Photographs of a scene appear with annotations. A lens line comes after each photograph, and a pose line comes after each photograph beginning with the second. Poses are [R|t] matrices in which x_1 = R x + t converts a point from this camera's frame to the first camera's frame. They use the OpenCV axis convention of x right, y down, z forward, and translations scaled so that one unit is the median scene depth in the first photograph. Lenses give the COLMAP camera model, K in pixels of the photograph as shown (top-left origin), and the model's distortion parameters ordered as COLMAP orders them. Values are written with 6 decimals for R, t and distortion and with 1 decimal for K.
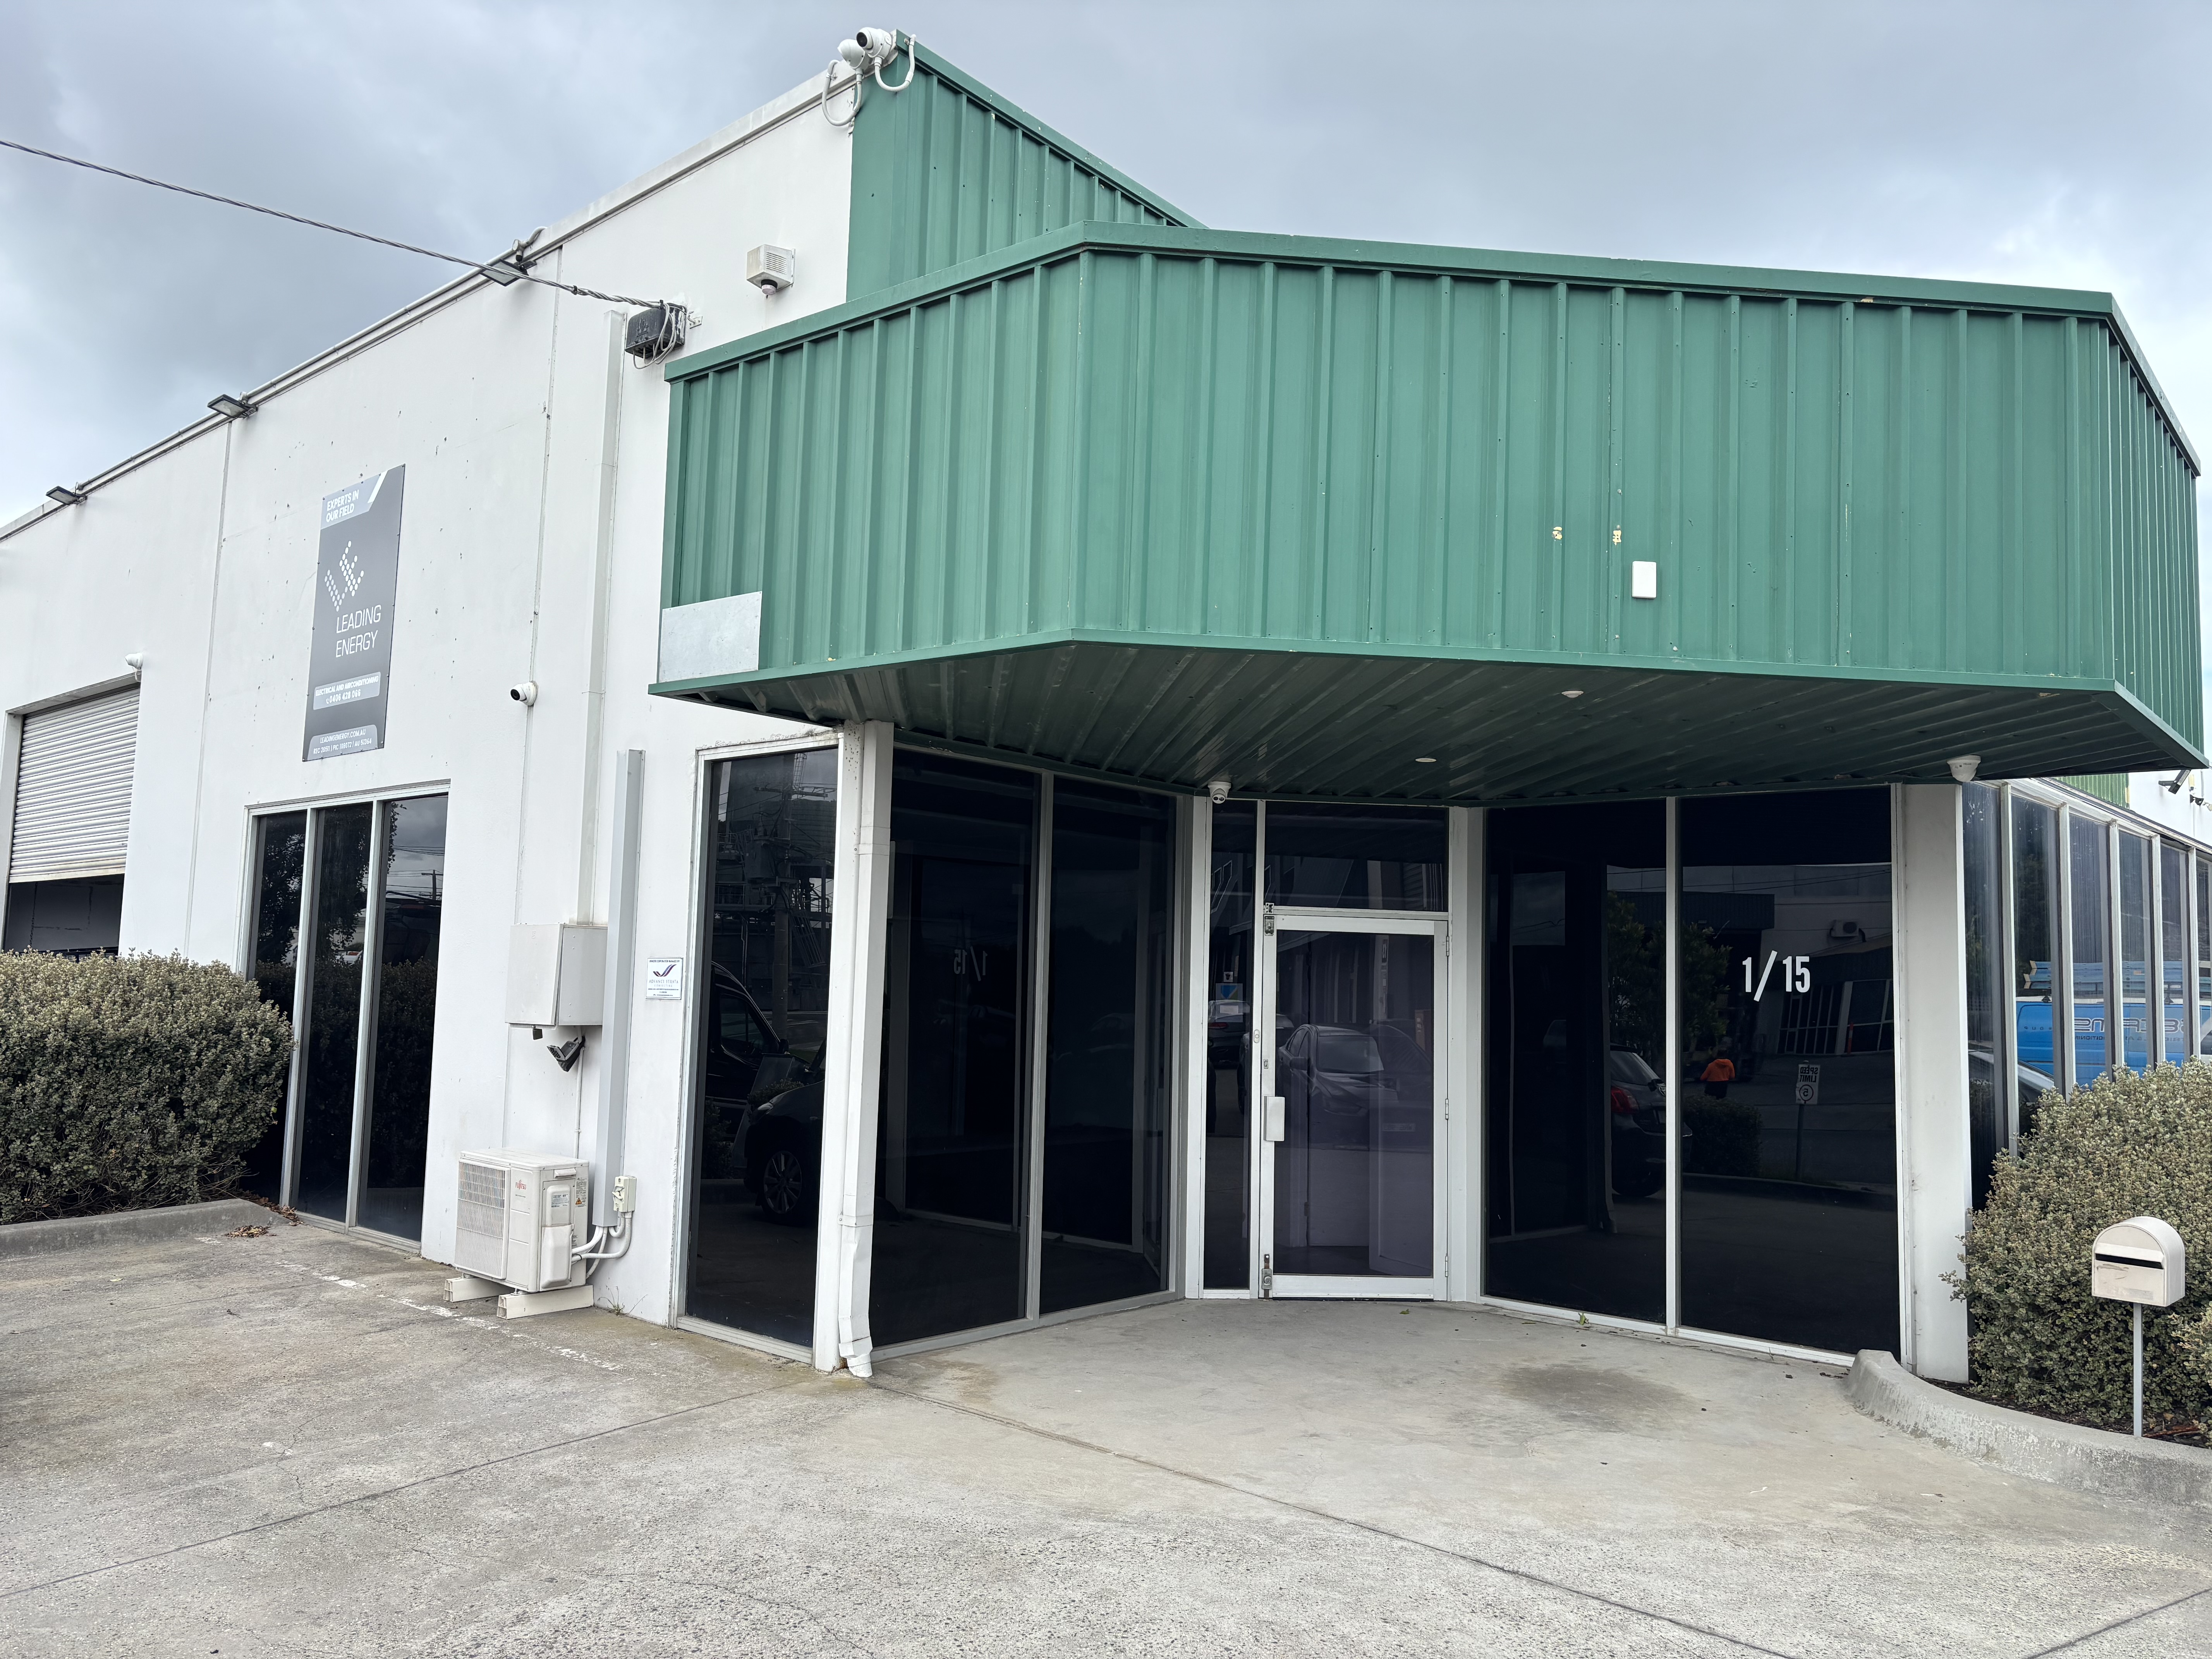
lens RADIAL K [[1630.4, 0, 1106.0], [0, 1630.4, 829.5], [0, 0, 1]] dist [0.075324, -0.003195]
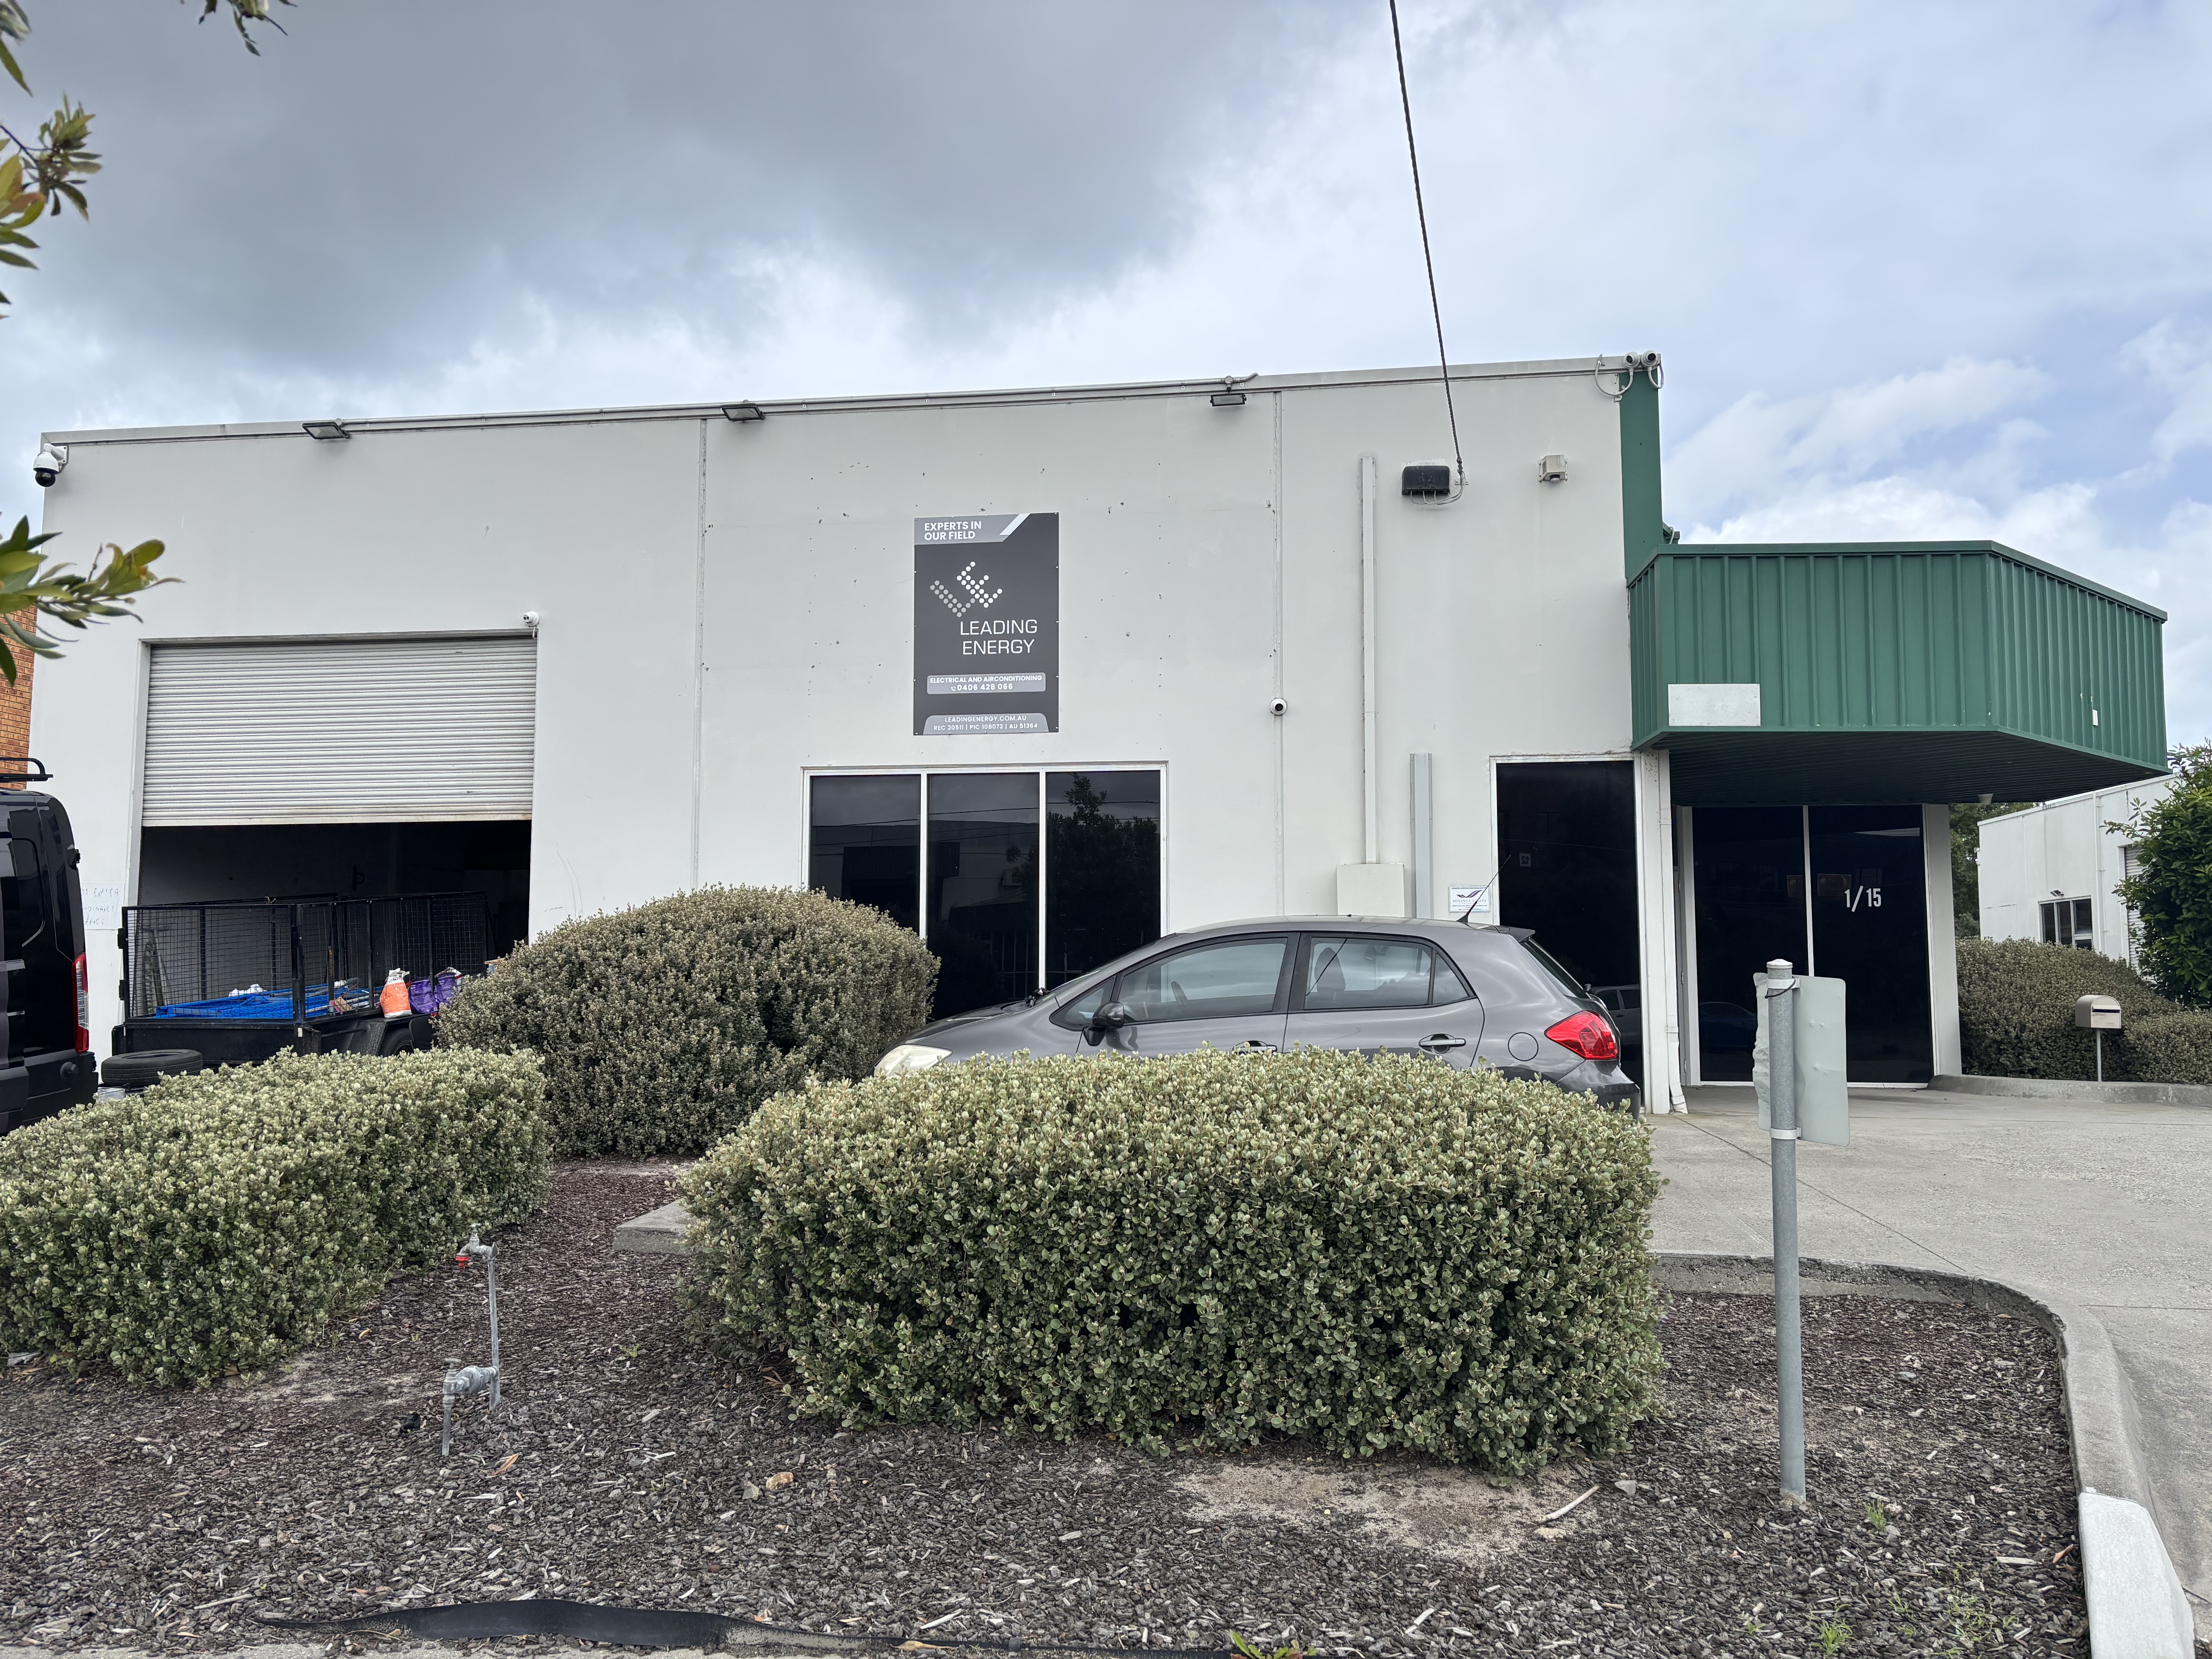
lens RADIAL K [[1630.4, 0, 1106.0], [0, 1630.4, 829.5], [0, 0, 1]] dist [0.075324, -0.003195]
pose [[0.820835, 0.025372, 0.570602, -1.122768], [-0.031482, 0.999504, 0.000845, 0.025215], [-0.570298, -0.018657, 0.821226, -0.079445]]
